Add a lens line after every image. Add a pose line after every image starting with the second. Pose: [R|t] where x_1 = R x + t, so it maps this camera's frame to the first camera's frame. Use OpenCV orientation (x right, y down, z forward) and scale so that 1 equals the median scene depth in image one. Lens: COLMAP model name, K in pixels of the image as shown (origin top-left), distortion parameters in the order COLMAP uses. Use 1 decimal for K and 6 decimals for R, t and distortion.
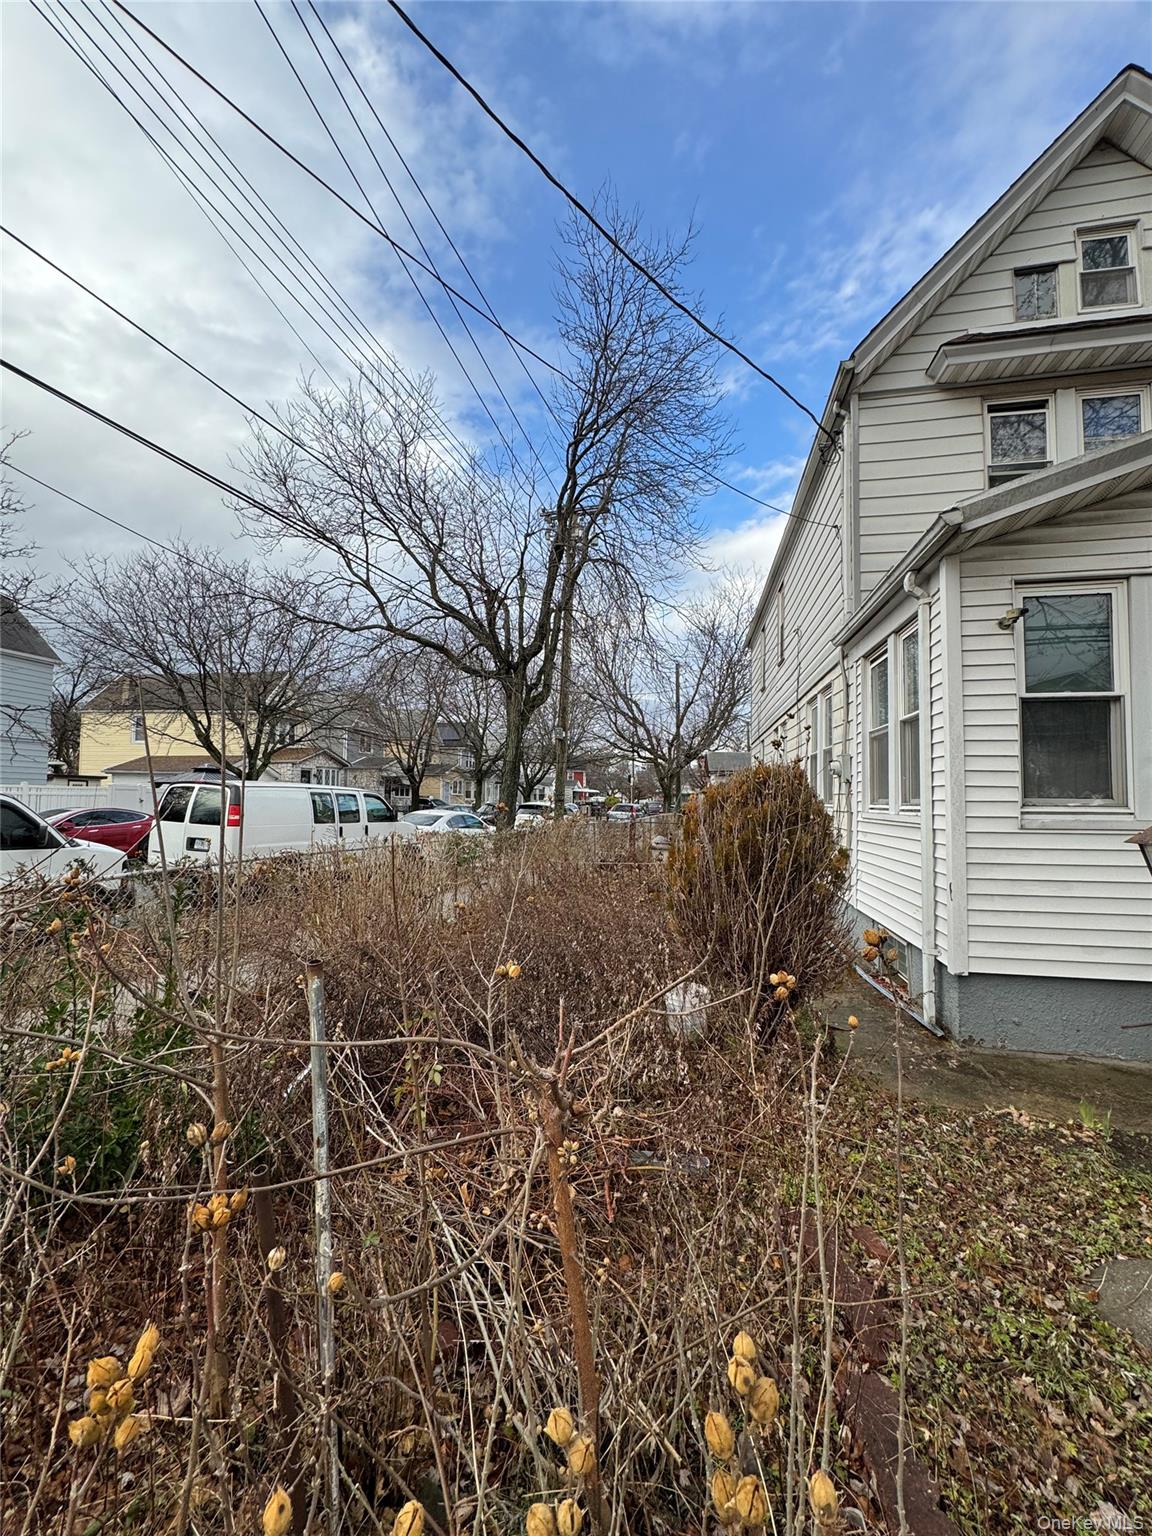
lens RADIAL K [[616.2, 0, 581.0], [0, 616.2, 768.8], [0, 0, 1]] dist [0.000779, 0.000326]
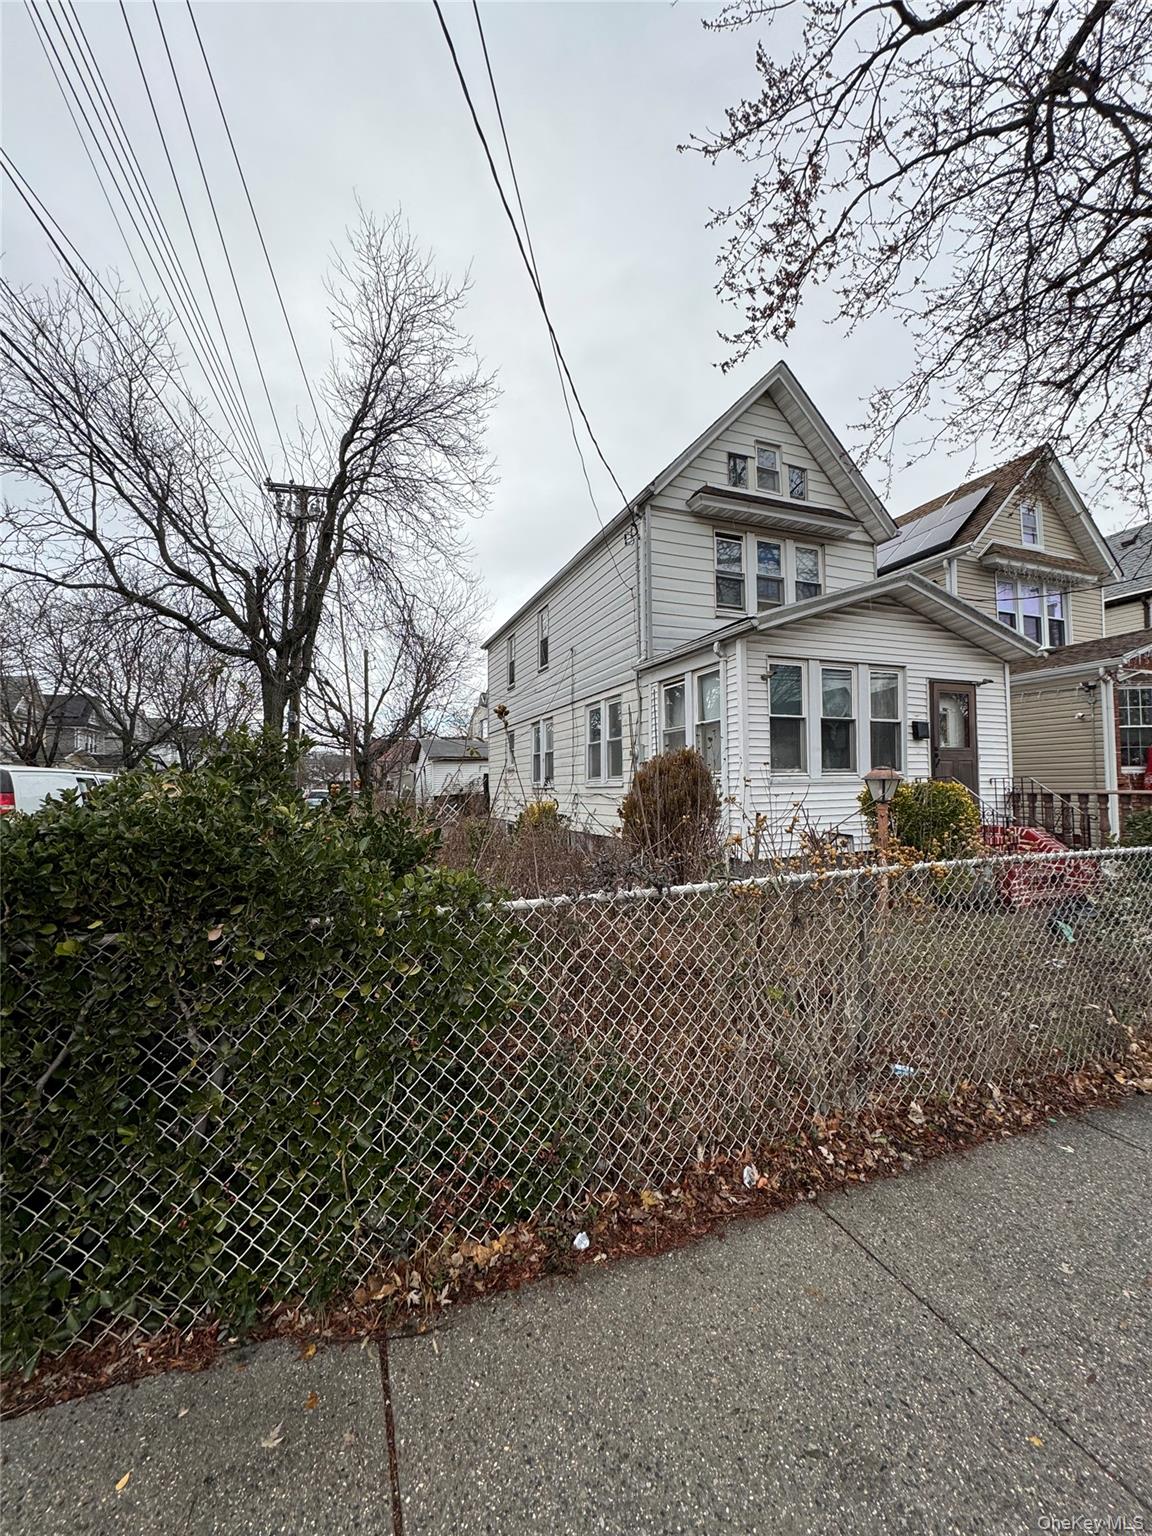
lens RADIAL K [[616.2, 0, 575.1], [0, 616.2, 765.4], [0, 0, 1]] dist [0.000779, 0.000326]
pose [[0.850494, -0.001901, 0.525982, -0.349716], [-0.006786, 0.999871, 0.014586, 0.005564], [-0.525942, -0.015975, 0.850371, -0.137404]]
